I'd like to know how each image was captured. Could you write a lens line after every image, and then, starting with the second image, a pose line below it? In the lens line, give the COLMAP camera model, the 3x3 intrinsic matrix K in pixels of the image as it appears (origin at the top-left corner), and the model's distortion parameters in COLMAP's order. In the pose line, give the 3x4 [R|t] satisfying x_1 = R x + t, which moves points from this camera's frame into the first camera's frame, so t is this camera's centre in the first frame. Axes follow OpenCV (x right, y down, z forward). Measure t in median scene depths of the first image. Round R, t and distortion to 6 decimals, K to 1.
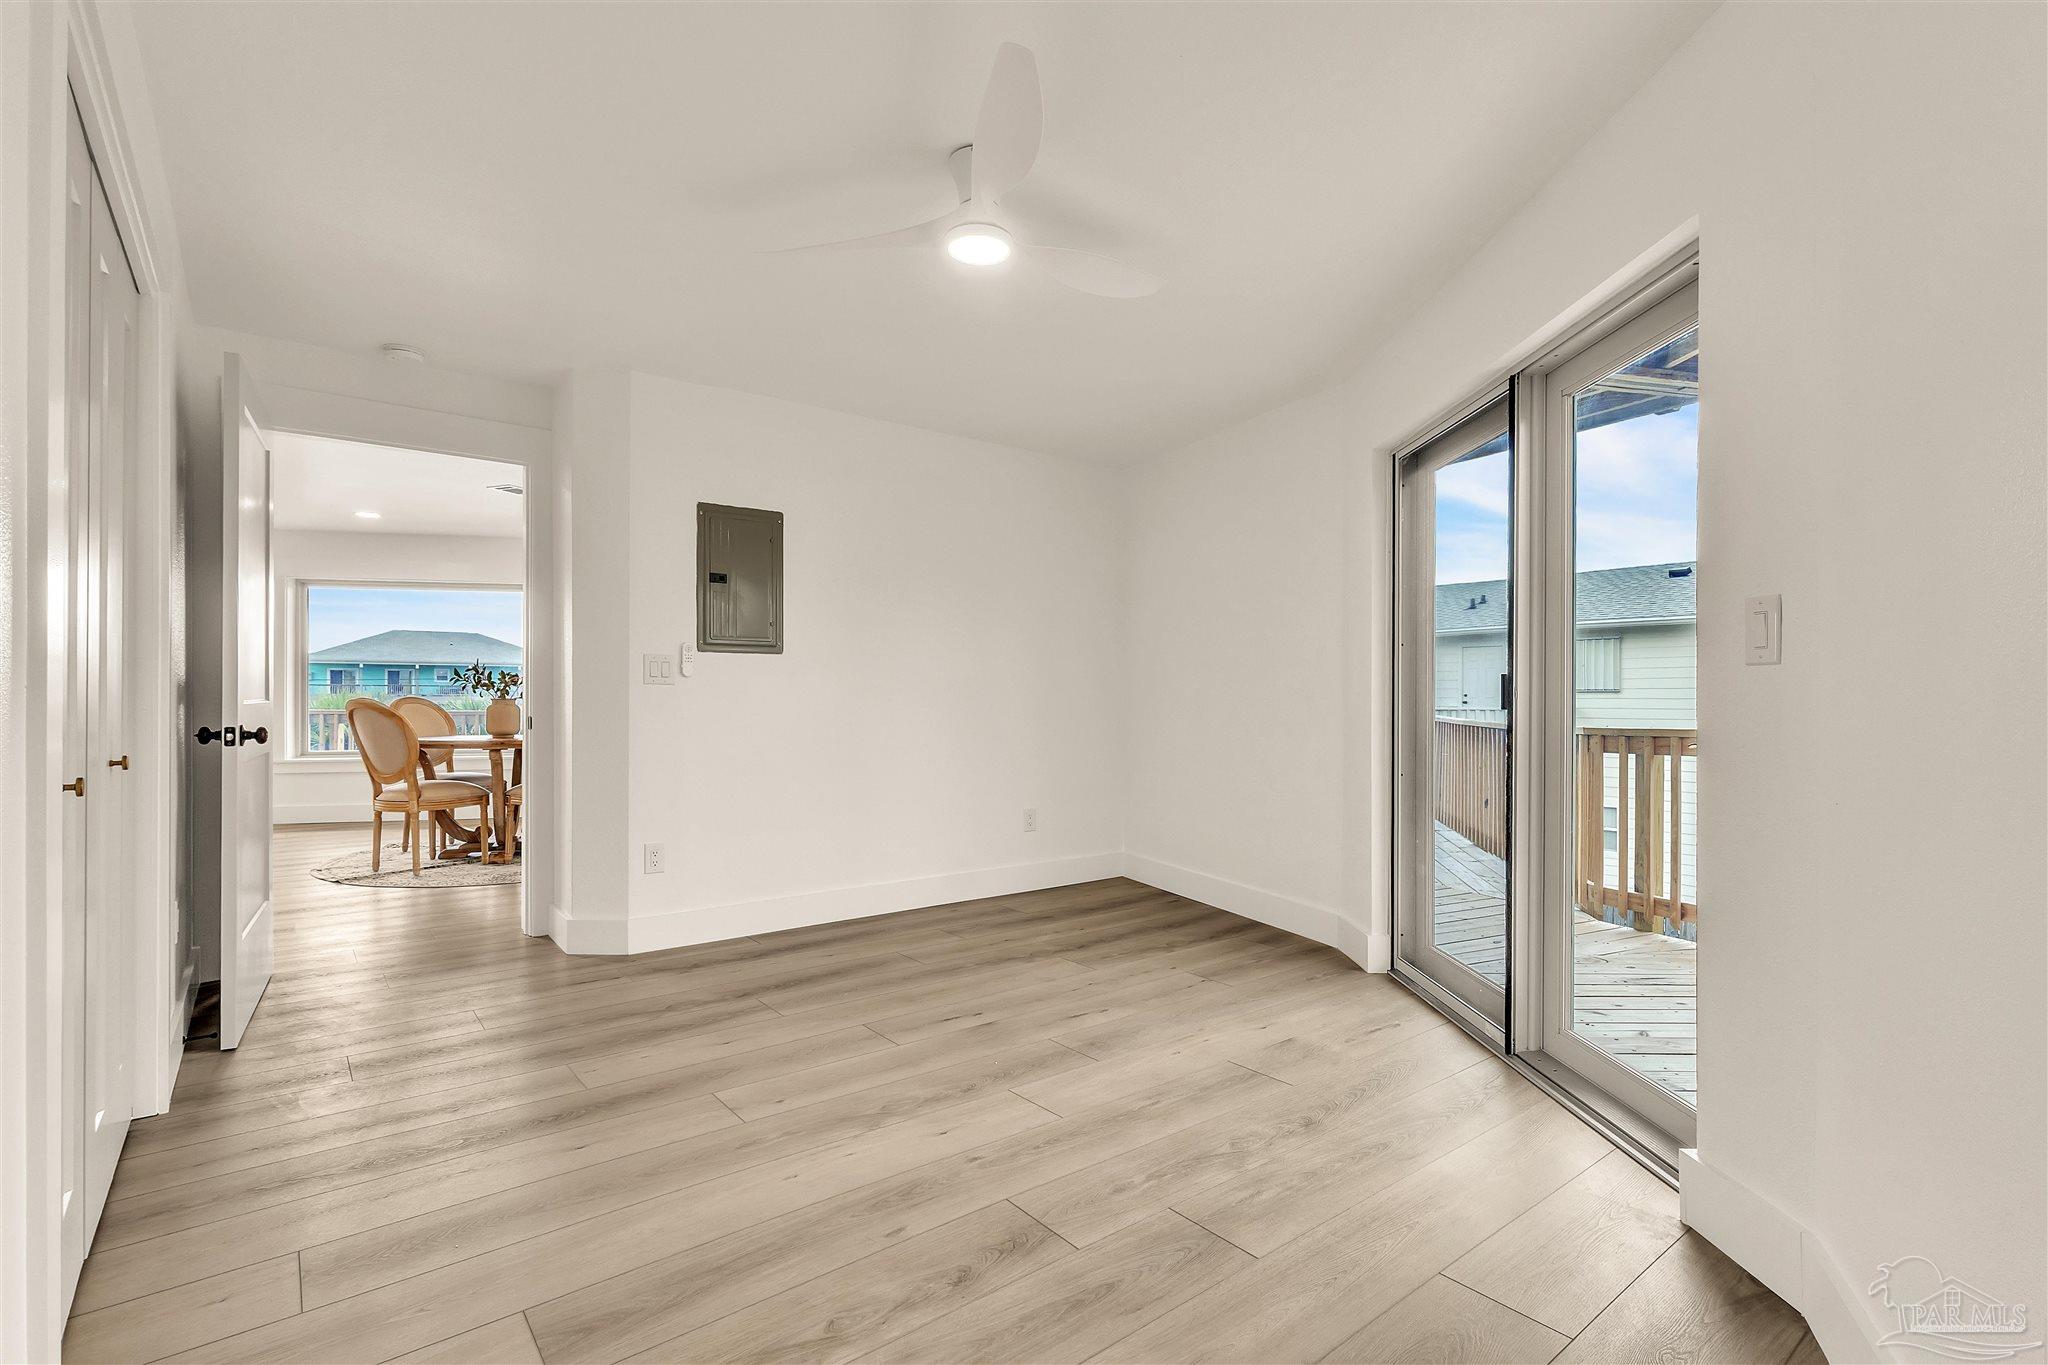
lens RADIAL K [[959.1, 0, 1021.5], [0, 959.1, 696.7], [0, 0, 1]] dist [0.003050, -0.001260]
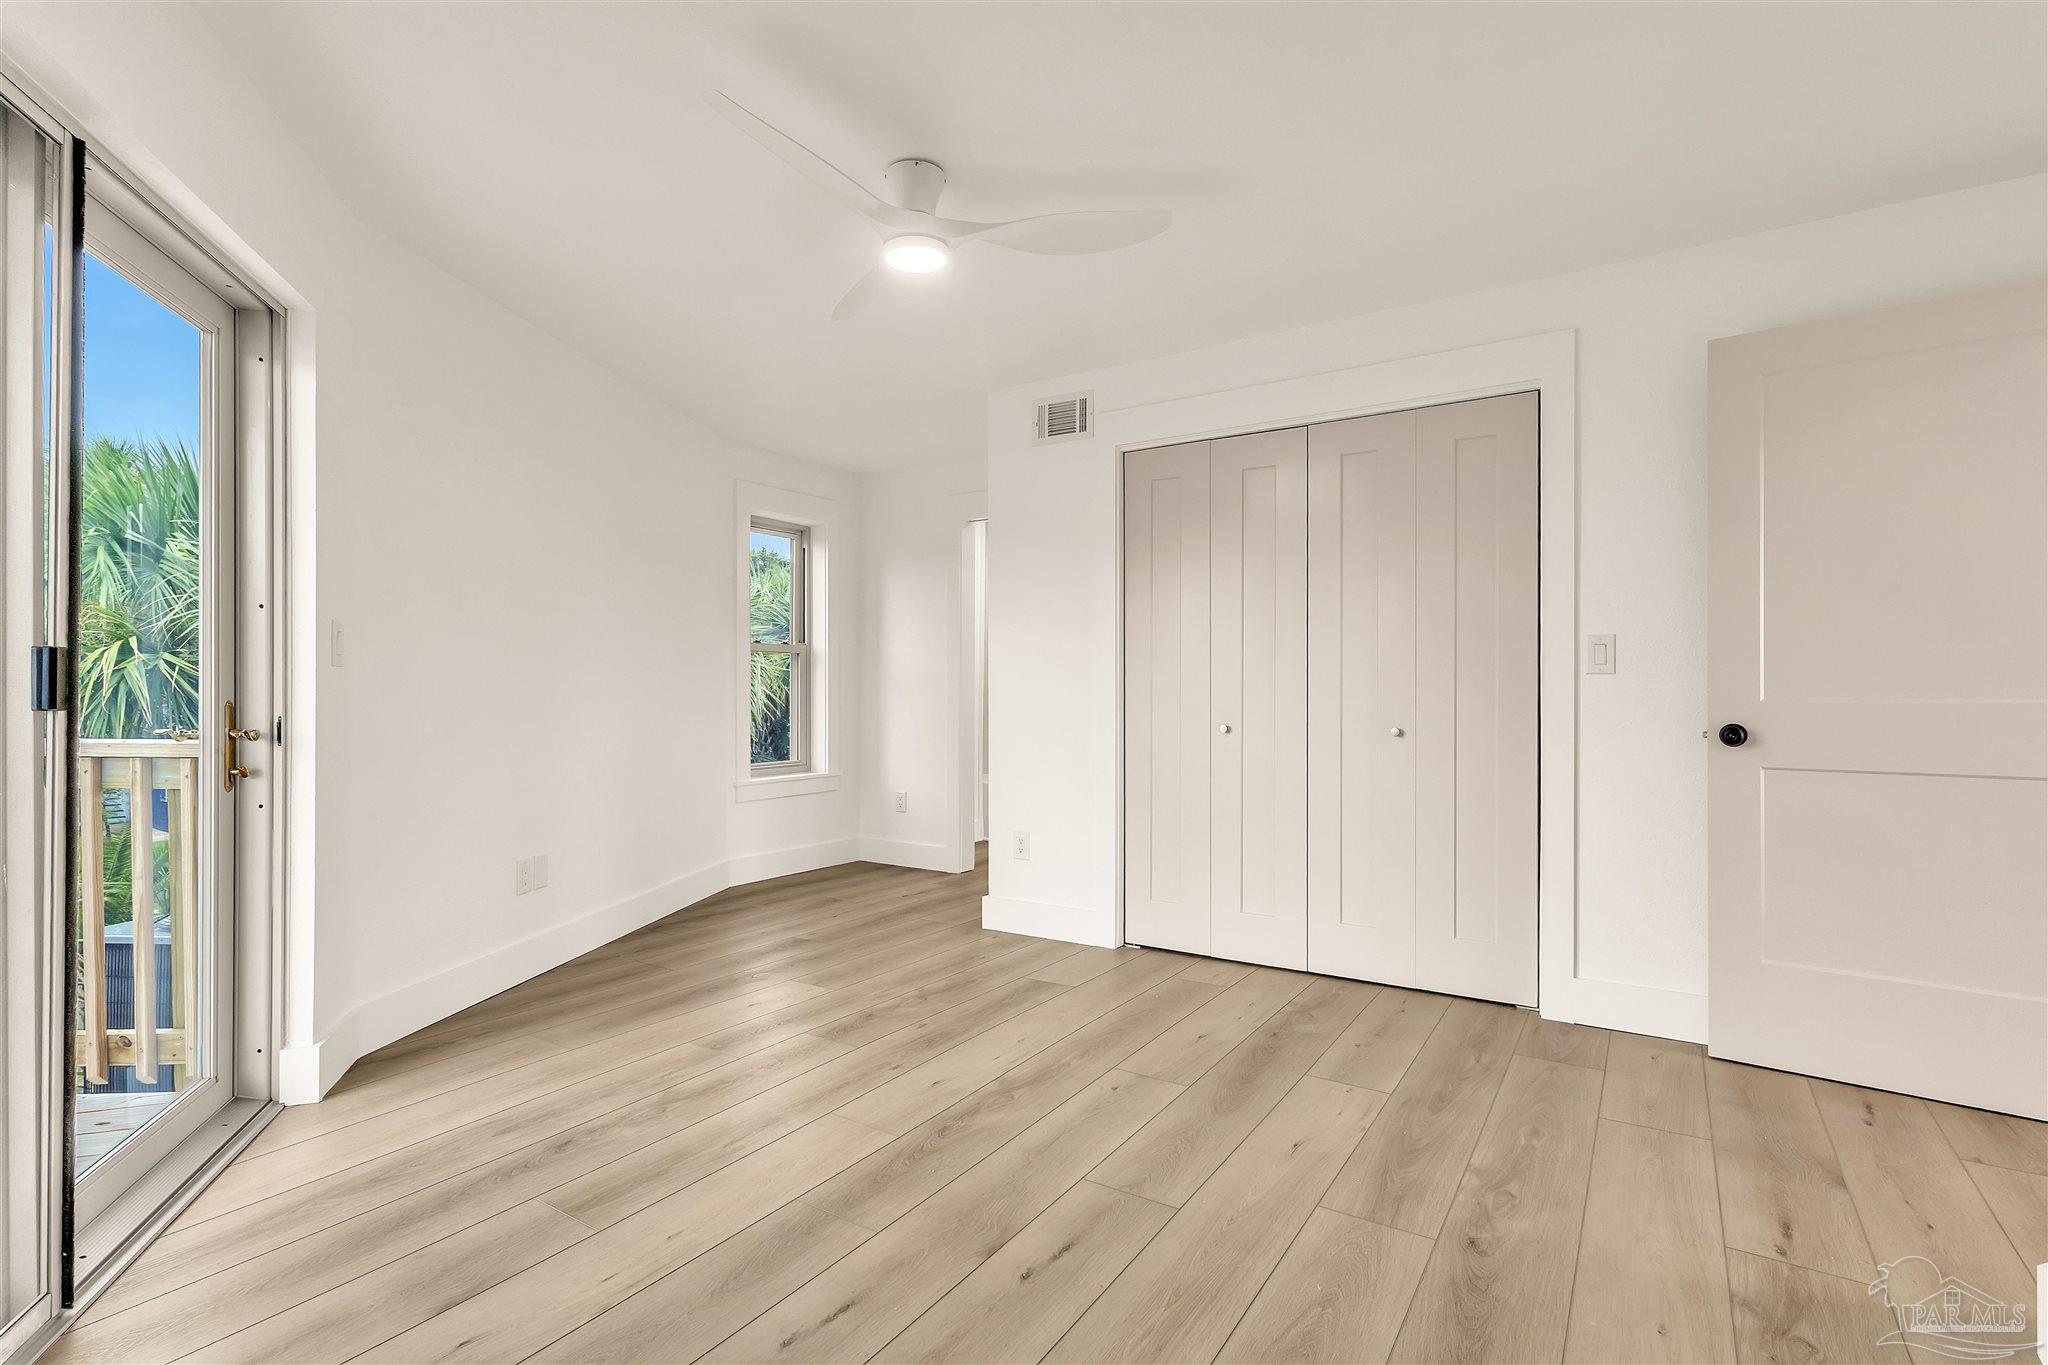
lens RADIAL K [[959.1, 0, 1022.9], [0, 959.1, 682.0], [0, 0, 1]] dist [0.003050, -0.001260]
pose [[-0.947071, -0.004236, -0.320995, 0.163939], [-0.001563, 0.999962, -0.008584, -0.001937], [0.321019, -0.007628, -0.947042, 1.869364]]
